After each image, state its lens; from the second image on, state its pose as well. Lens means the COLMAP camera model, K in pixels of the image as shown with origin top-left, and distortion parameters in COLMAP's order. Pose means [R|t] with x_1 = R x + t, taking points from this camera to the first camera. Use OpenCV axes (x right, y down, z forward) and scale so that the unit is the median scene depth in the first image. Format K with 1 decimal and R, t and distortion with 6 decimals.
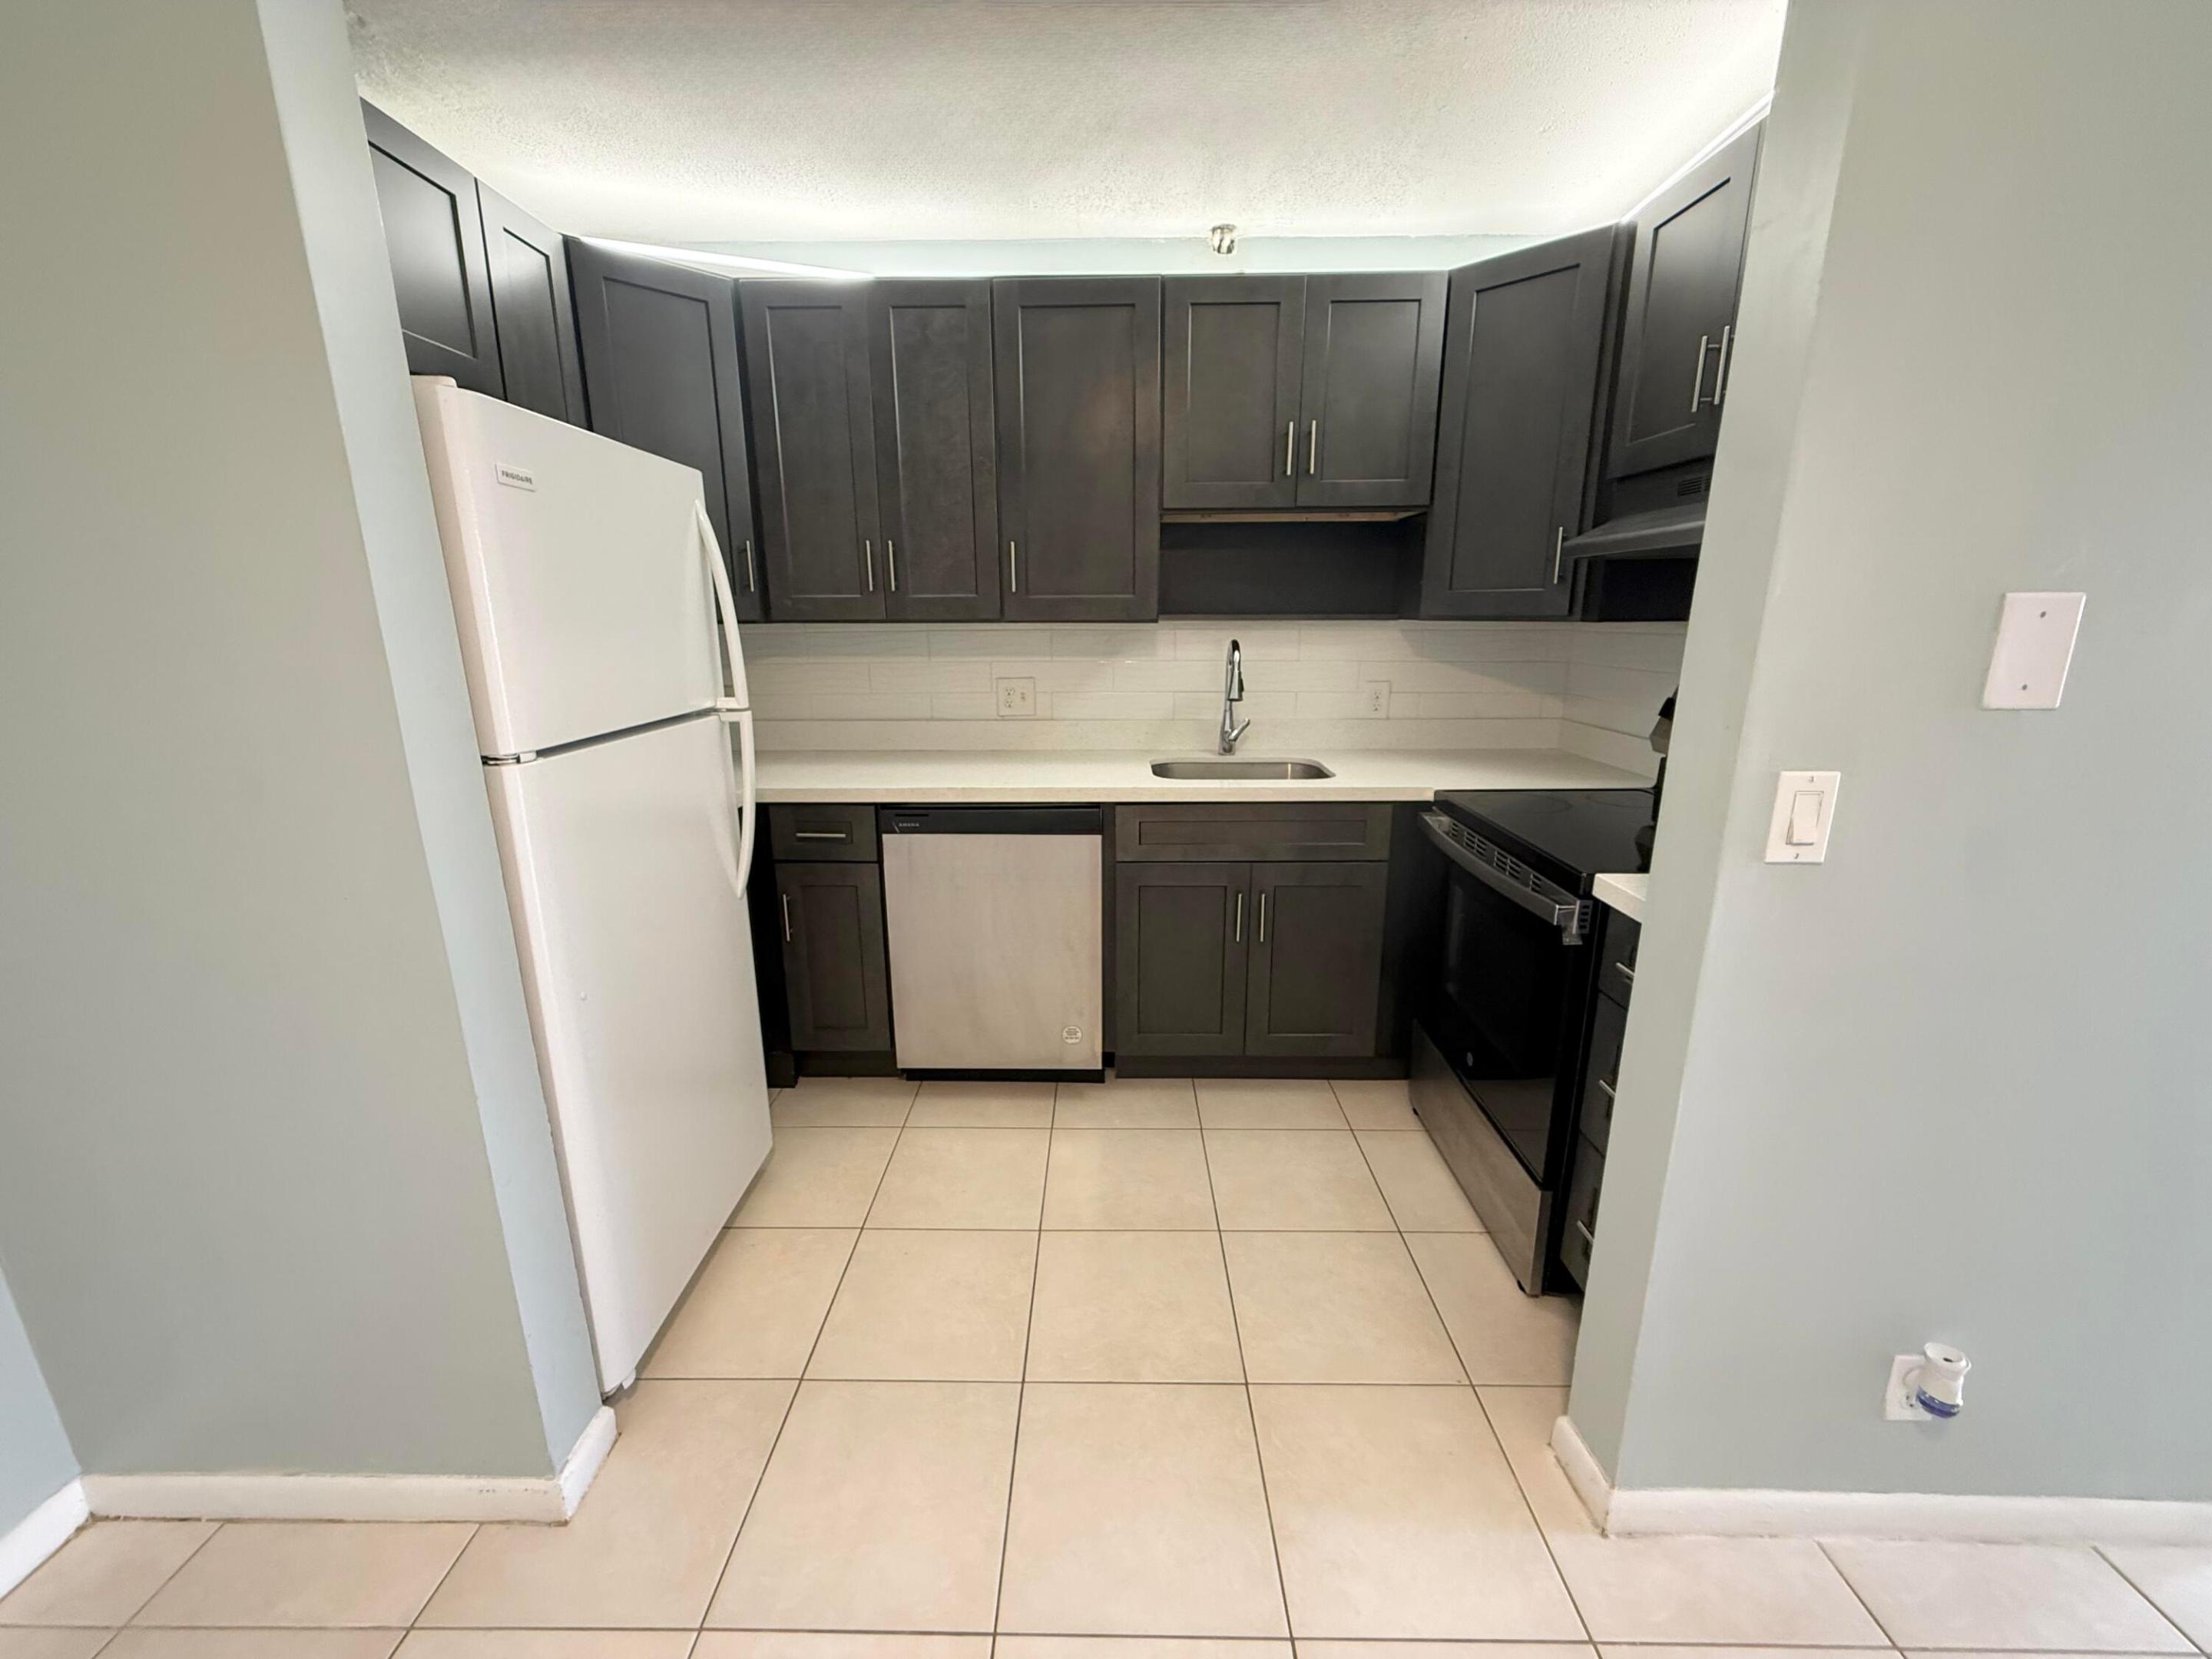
lens RADIAL K [[880.3, 0, 1095.1], [0, 880.3, 829.7], [0, 0, 1]] dist [0.000756, 0.000147]
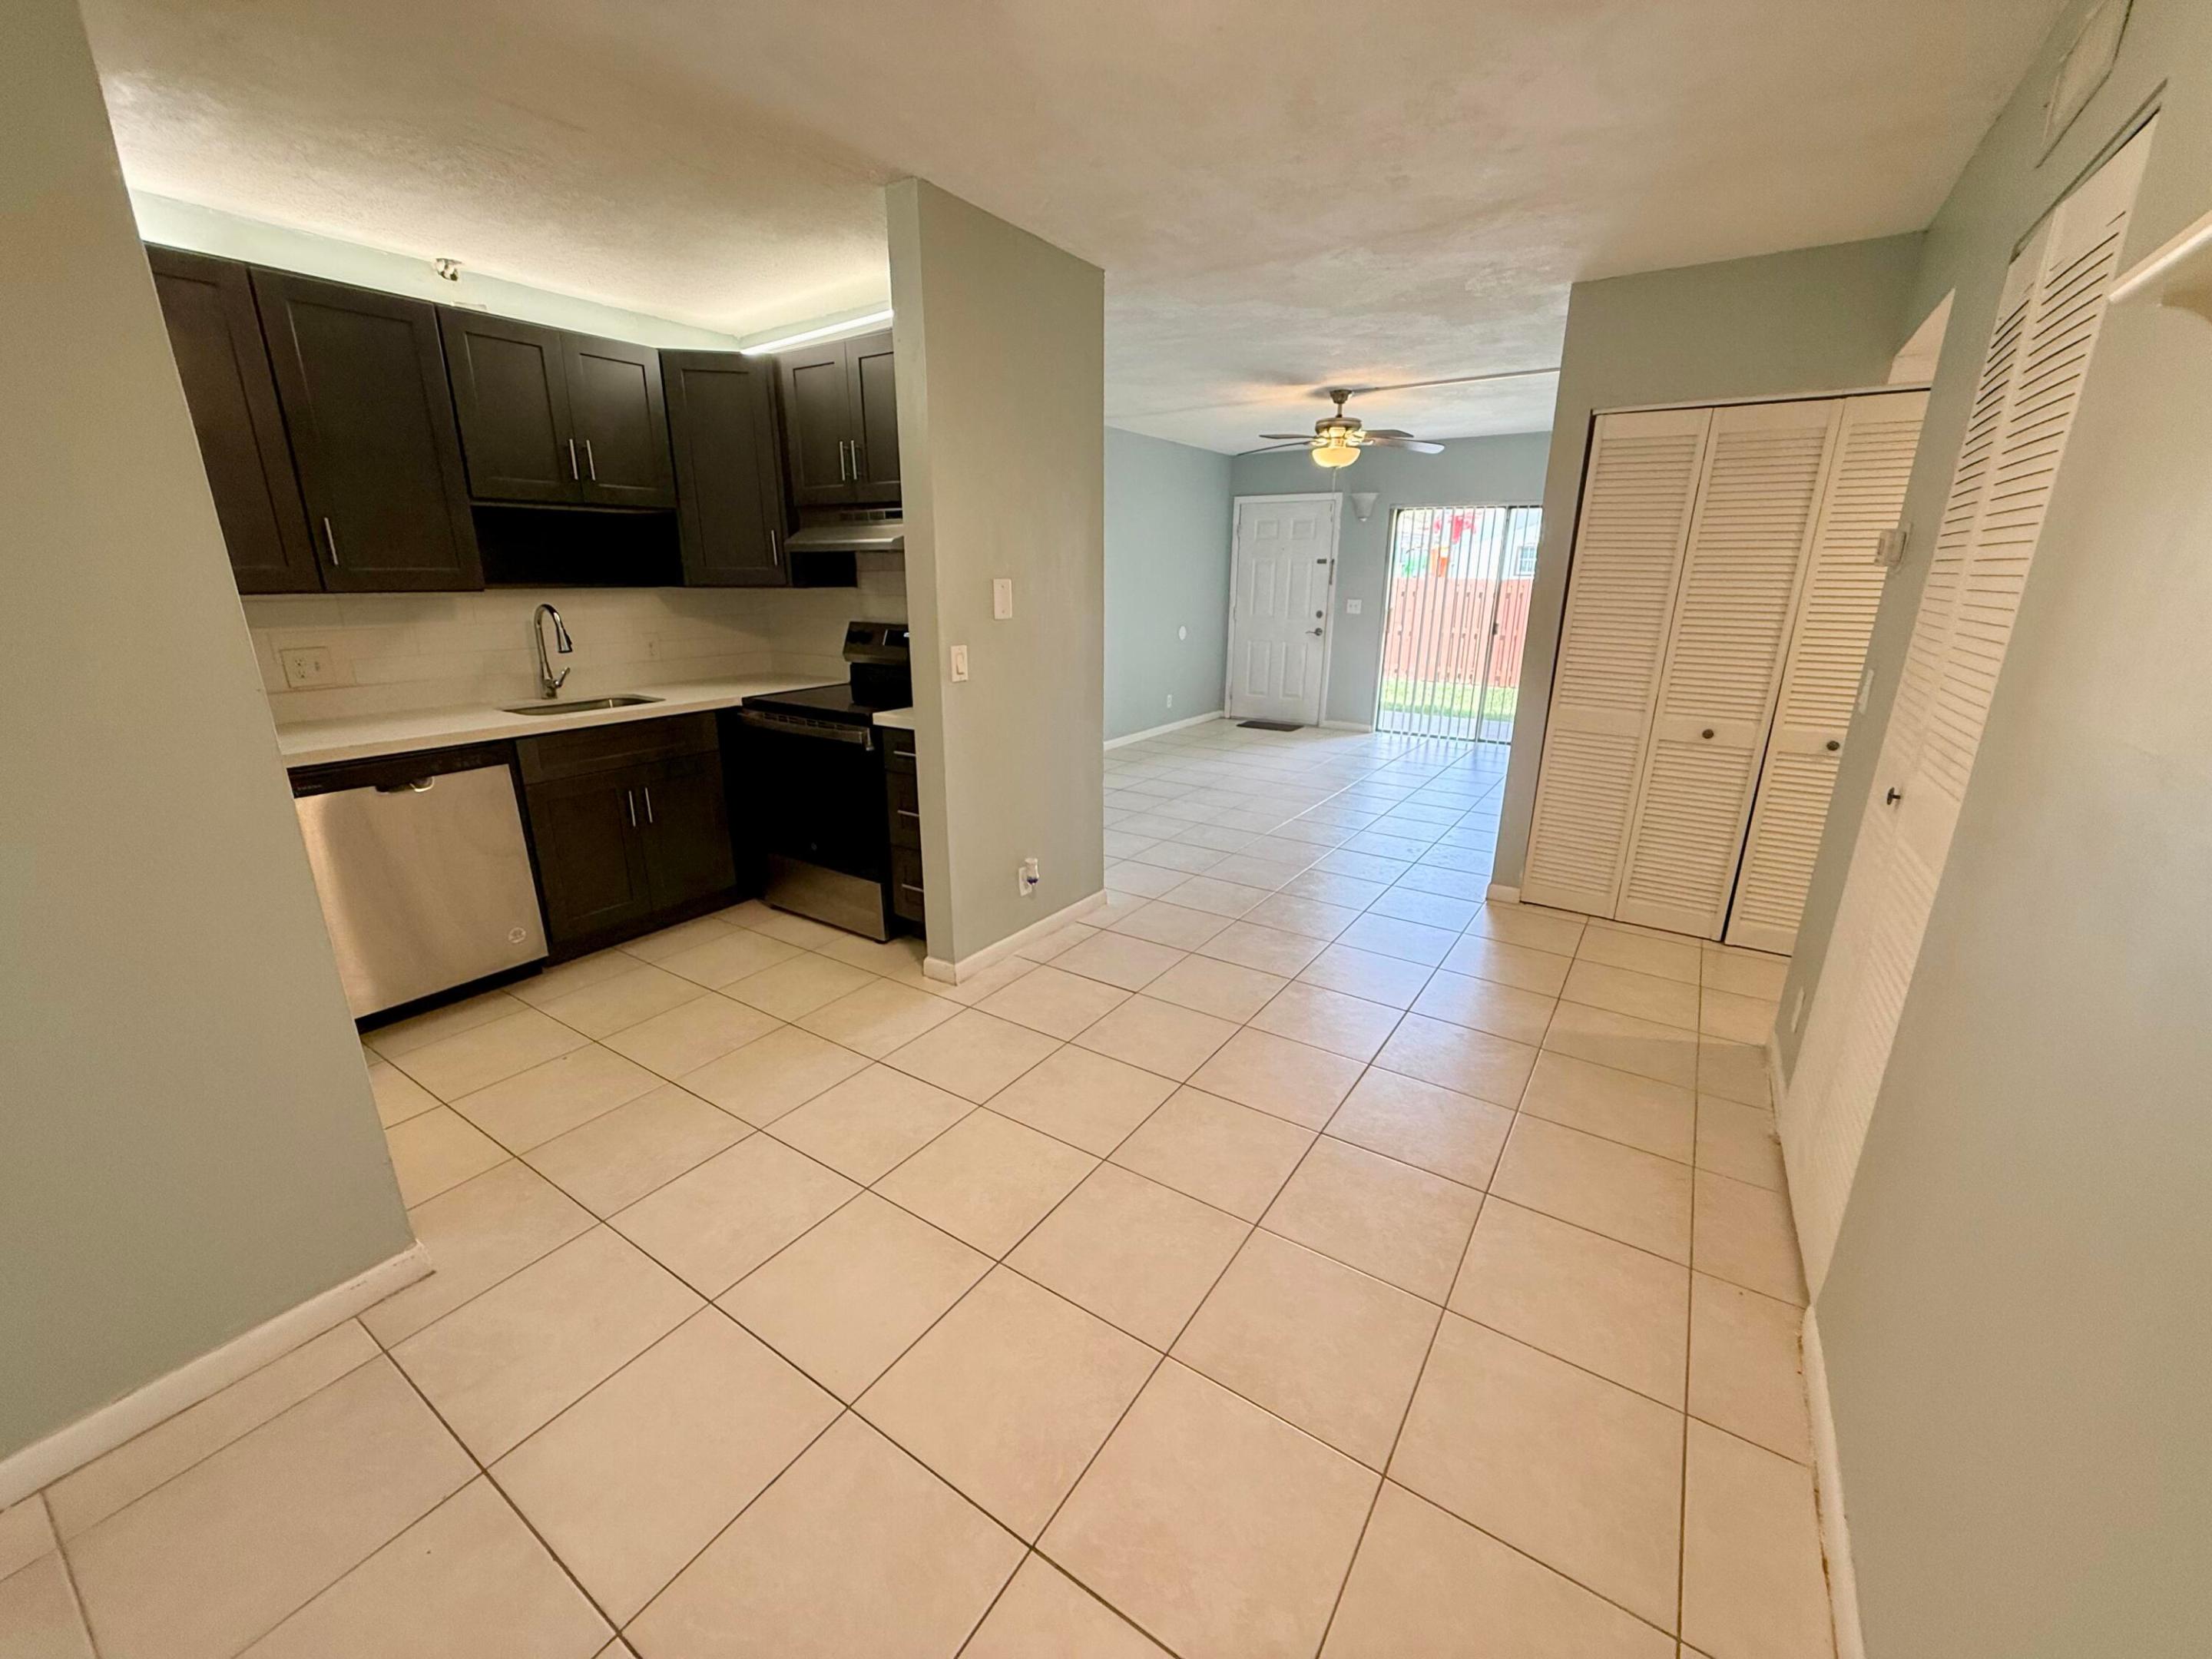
lens RADIAL K [[880.3, 0, 1106.1], [0, 880.3, 830.0], [0, 0, 1]] dist [0.000756, 0.000147]
pose [[0.536765, -0.232965, 0.810932, -0.570344], [0.197844, 0.969081, 0.147442, 0.077839], [-0.820208, 0.081296, 0.566260, -0.384519]]
